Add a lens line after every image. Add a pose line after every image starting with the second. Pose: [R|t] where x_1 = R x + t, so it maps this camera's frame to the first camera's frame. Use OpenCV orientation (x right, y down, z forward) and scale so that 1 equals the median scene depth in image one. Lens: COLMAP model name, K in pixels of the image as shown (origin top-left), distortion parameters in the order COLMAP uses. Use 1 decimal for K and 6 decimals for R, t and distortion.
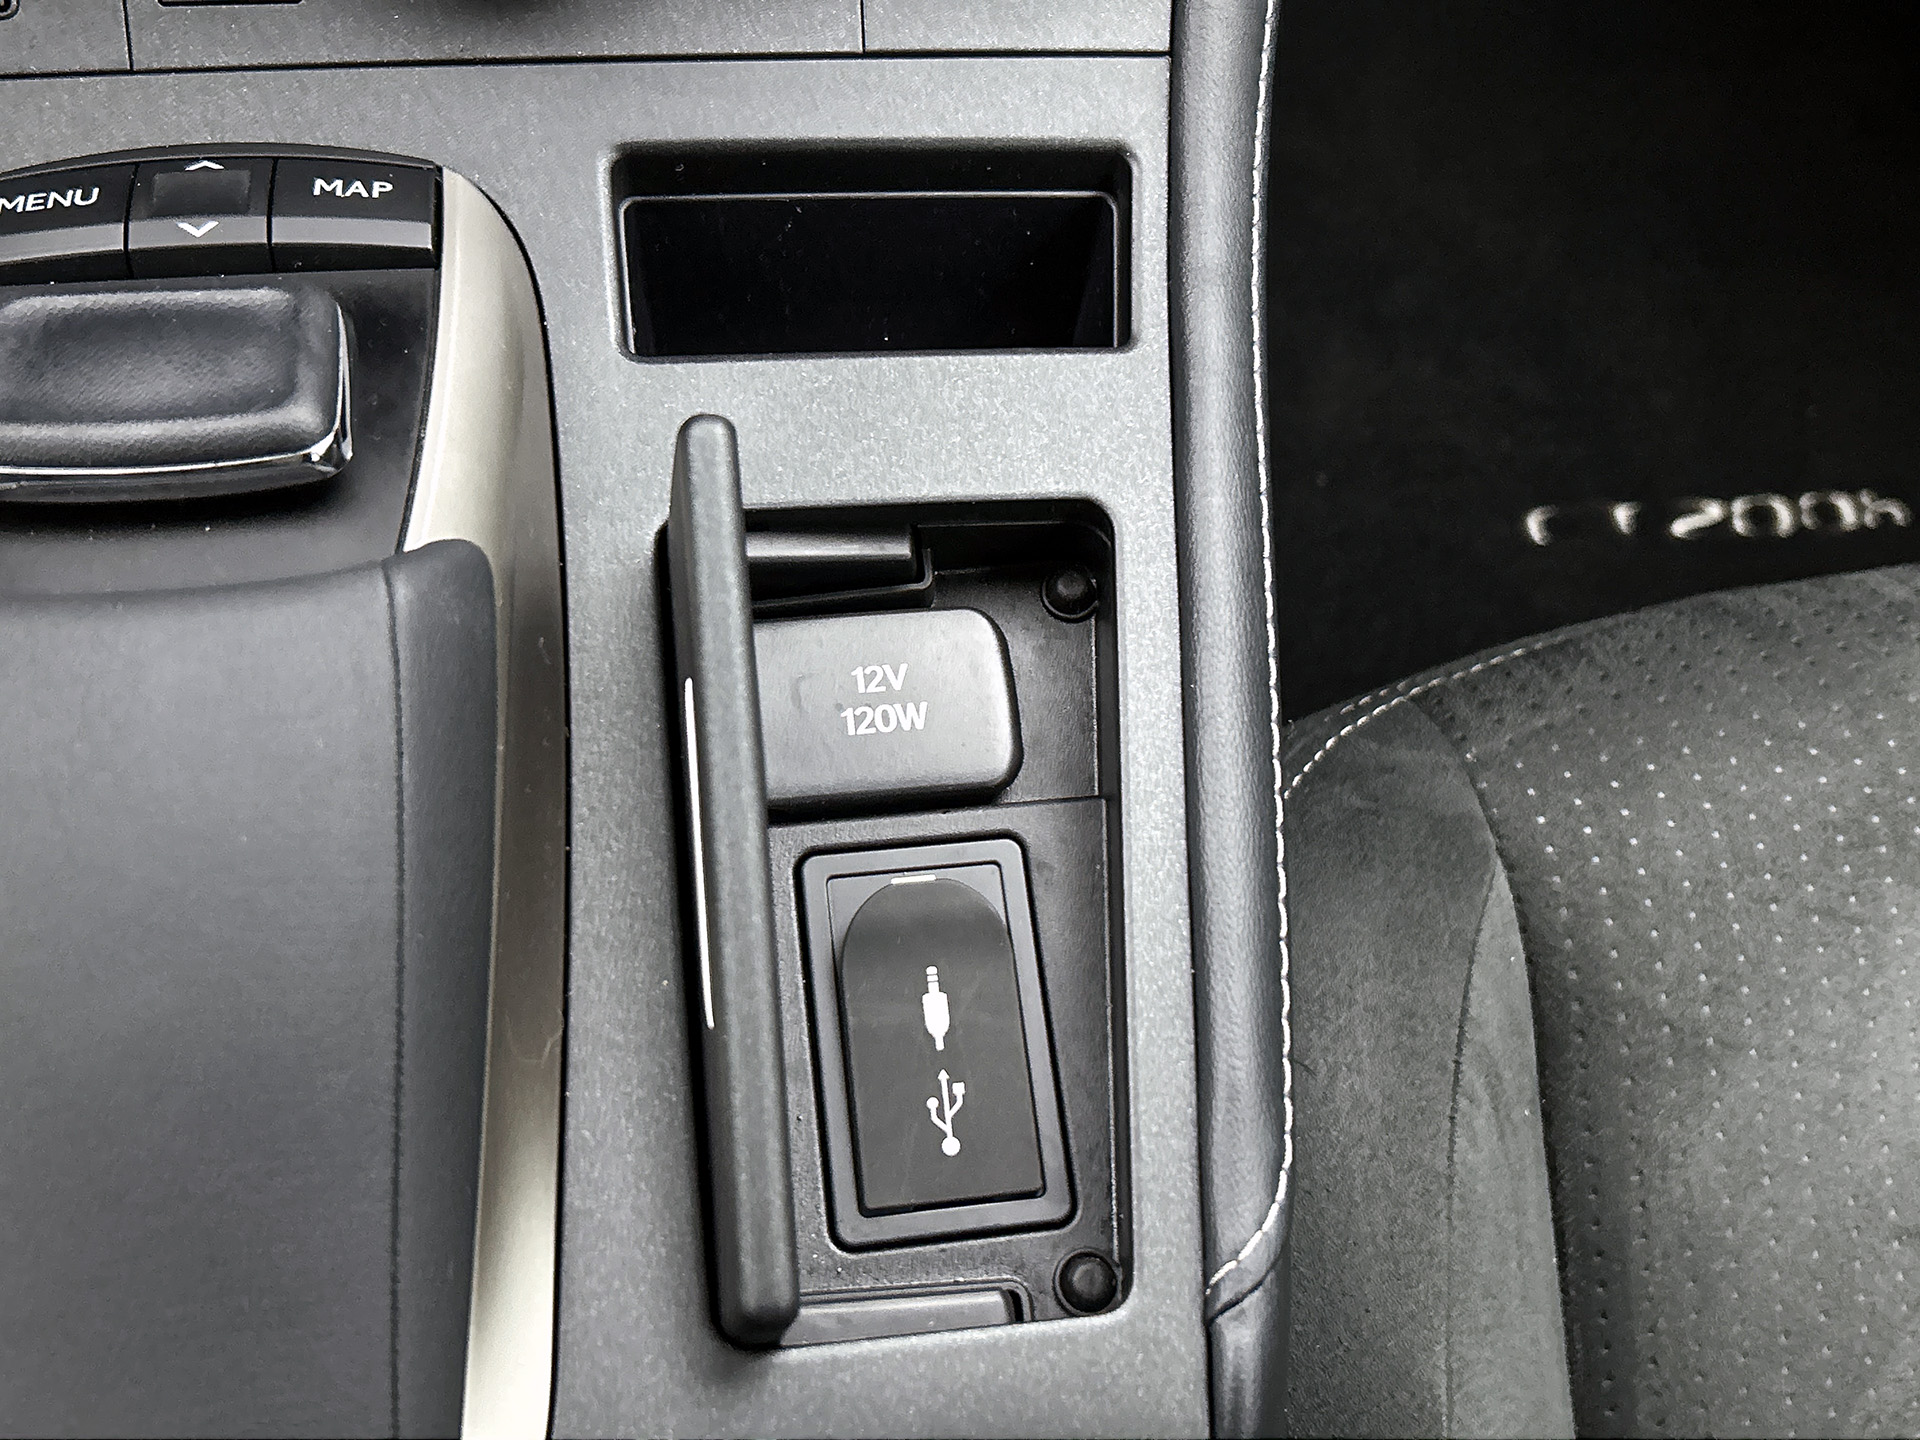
lens RADIAL K [[2100.3, 0, 960.0], [0, 2100.3, 720.0], [0, 0, 1]] dist [0.119197, -0.337734]
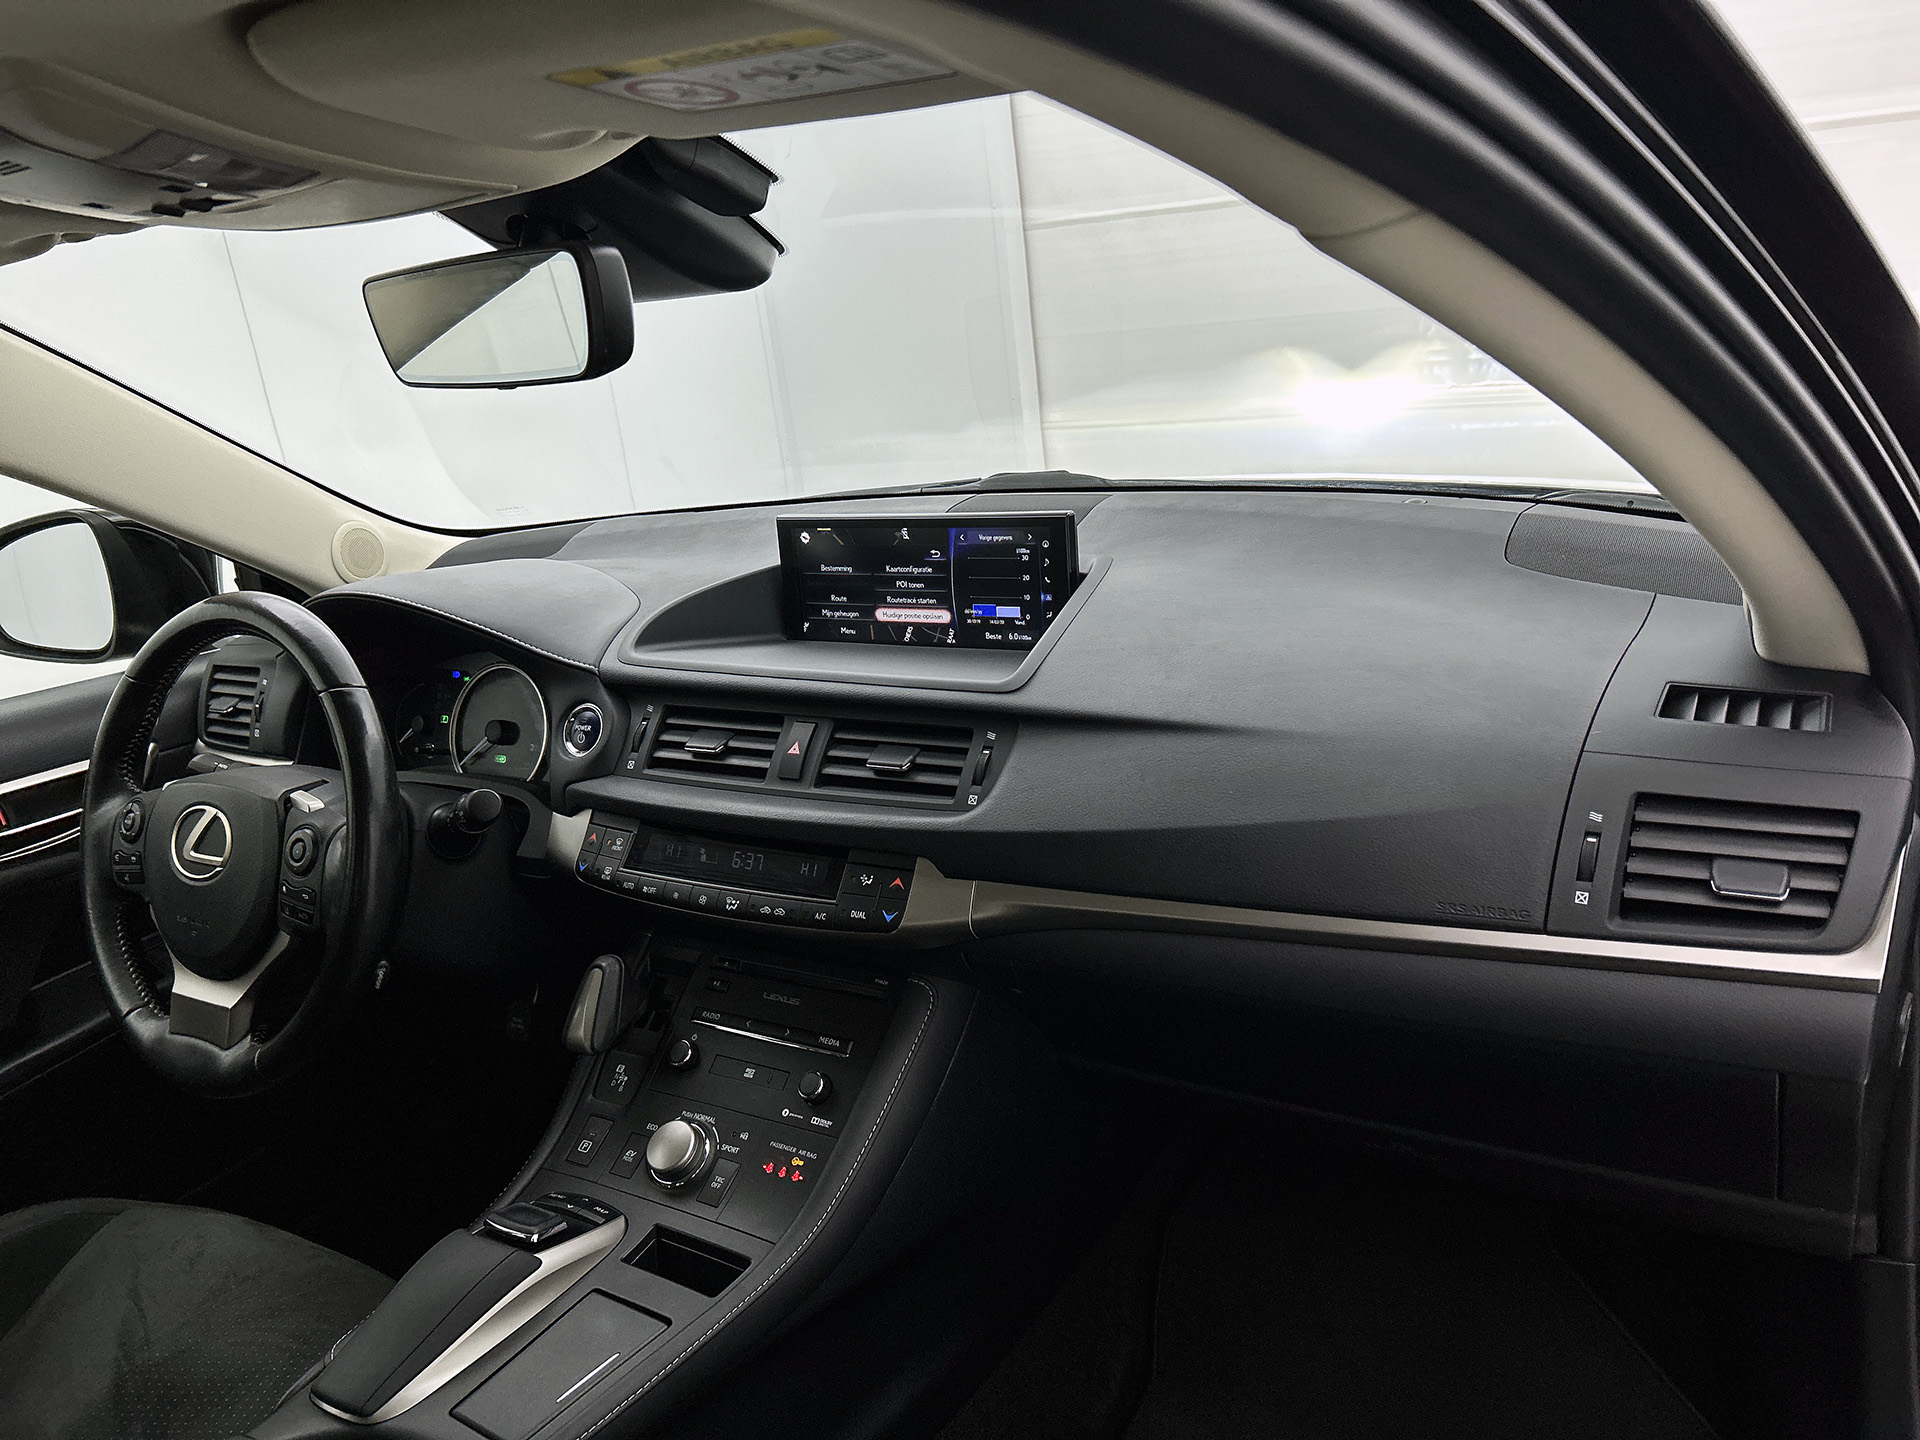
lens RADIAL K [[1474.0, 0, 972.7], [0, 1474.0, 726.8], [0, 0, 1]] dist [0.032920, -0.007448]
pose [[0.761017, -0.000077, -0.648732, 2.297470], [-0.486947, 0.660674, -0.571308, 0.480099], [0.428644, 0.750673, 0.502747, -1.025238]]
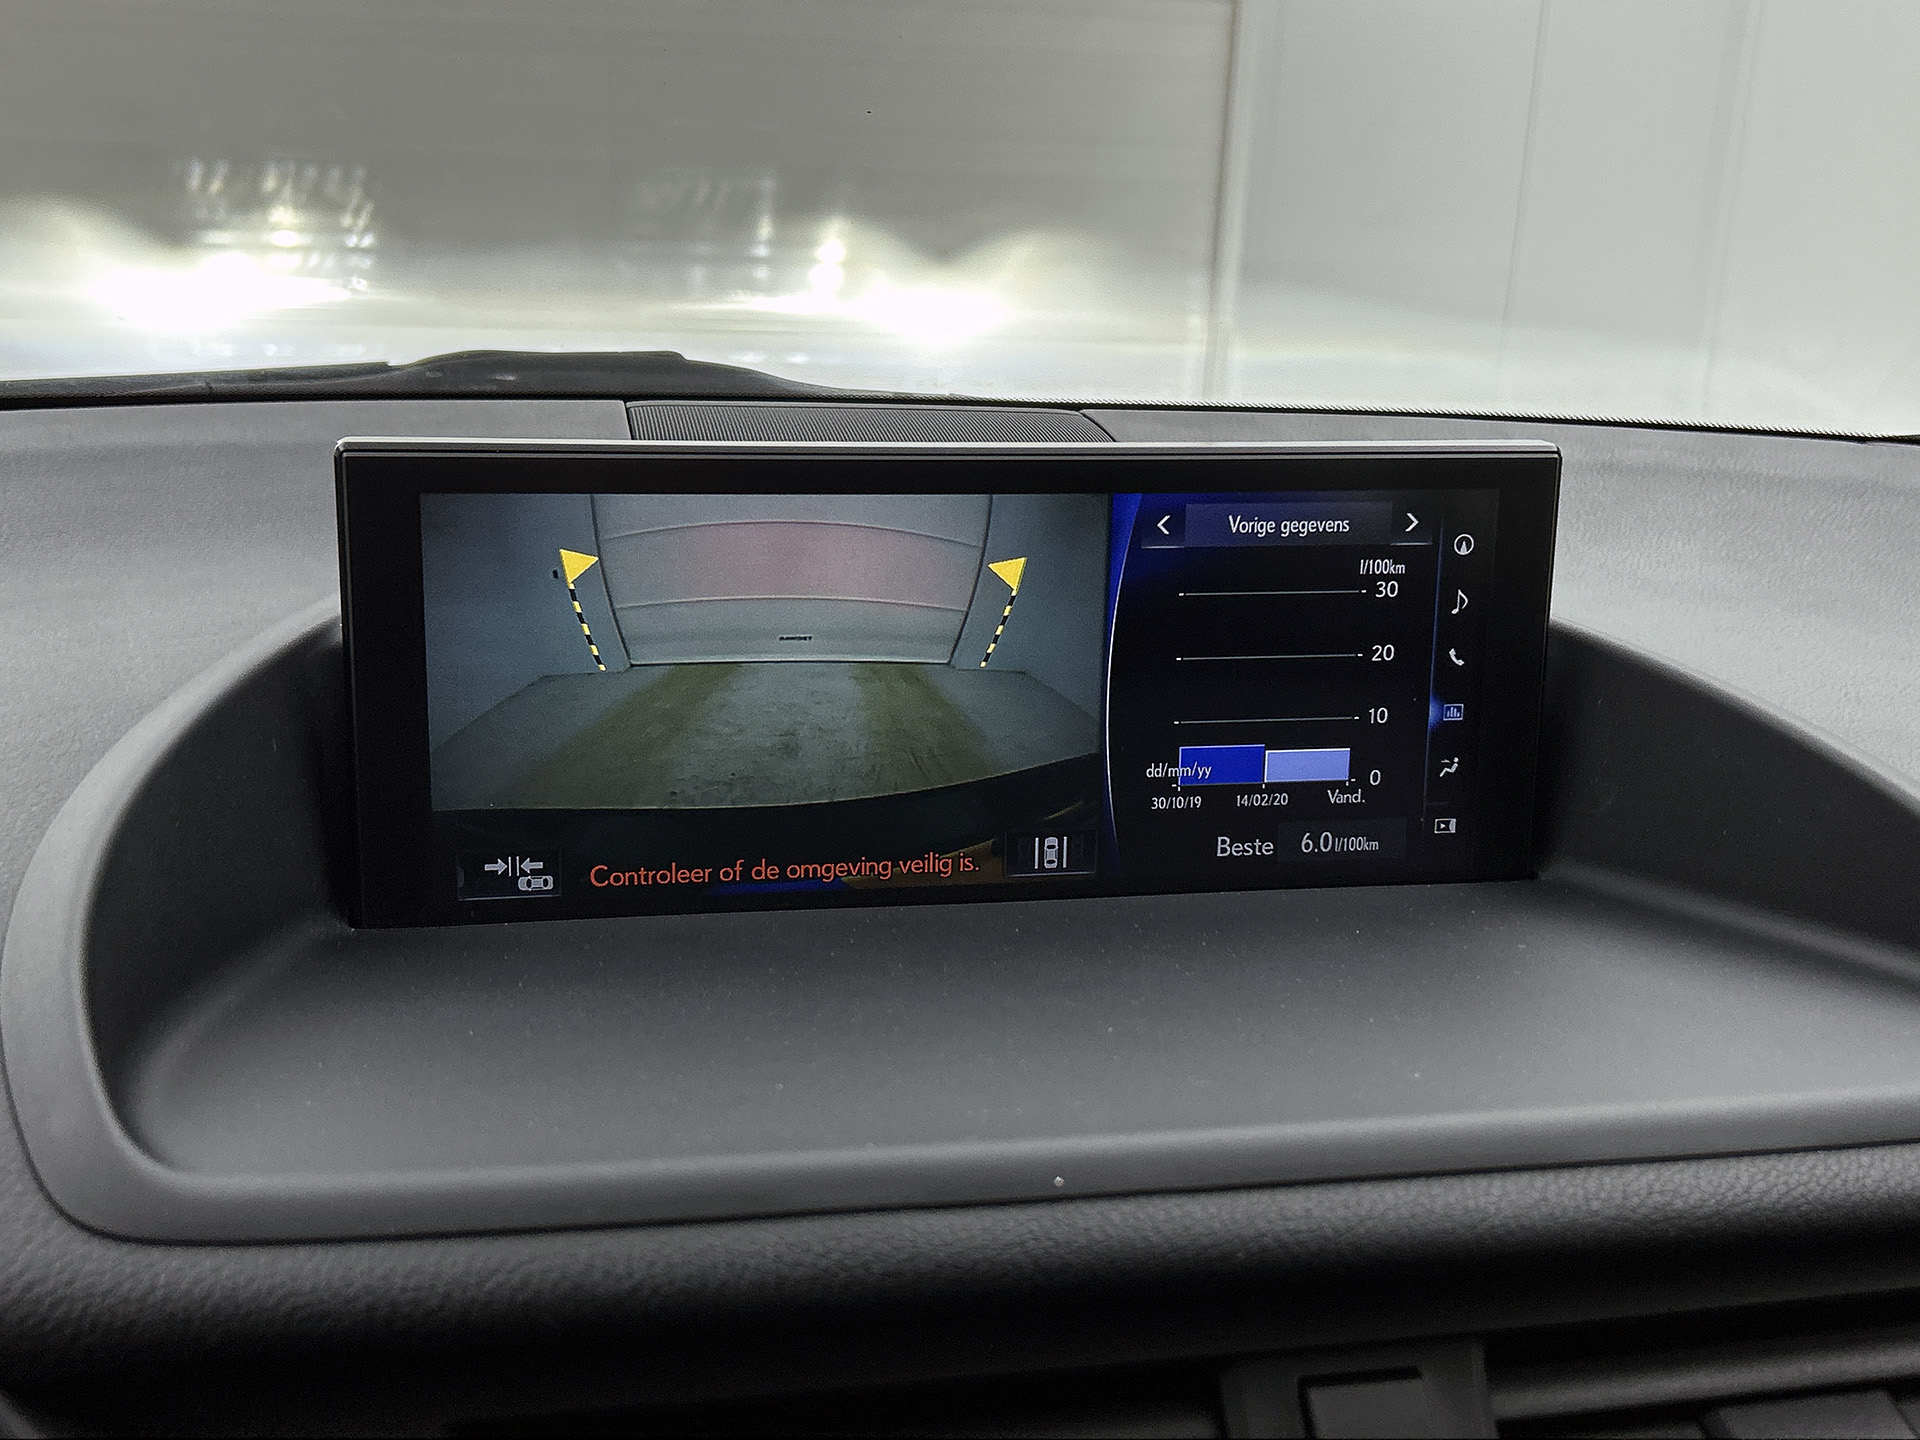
lens RADIAL K [[2097.9, 0, 972.2], [0, 2097.9, 716.6], [0, 0, 1]] dist [0.123724, -0.365548]
pose [[0.995003, -0.091405, 0.040172, -0.260466], [0.090290, 0.652005, -0.752819, -0.650216], [0.042620, 0.752685, 0.657000, -0.471206]]
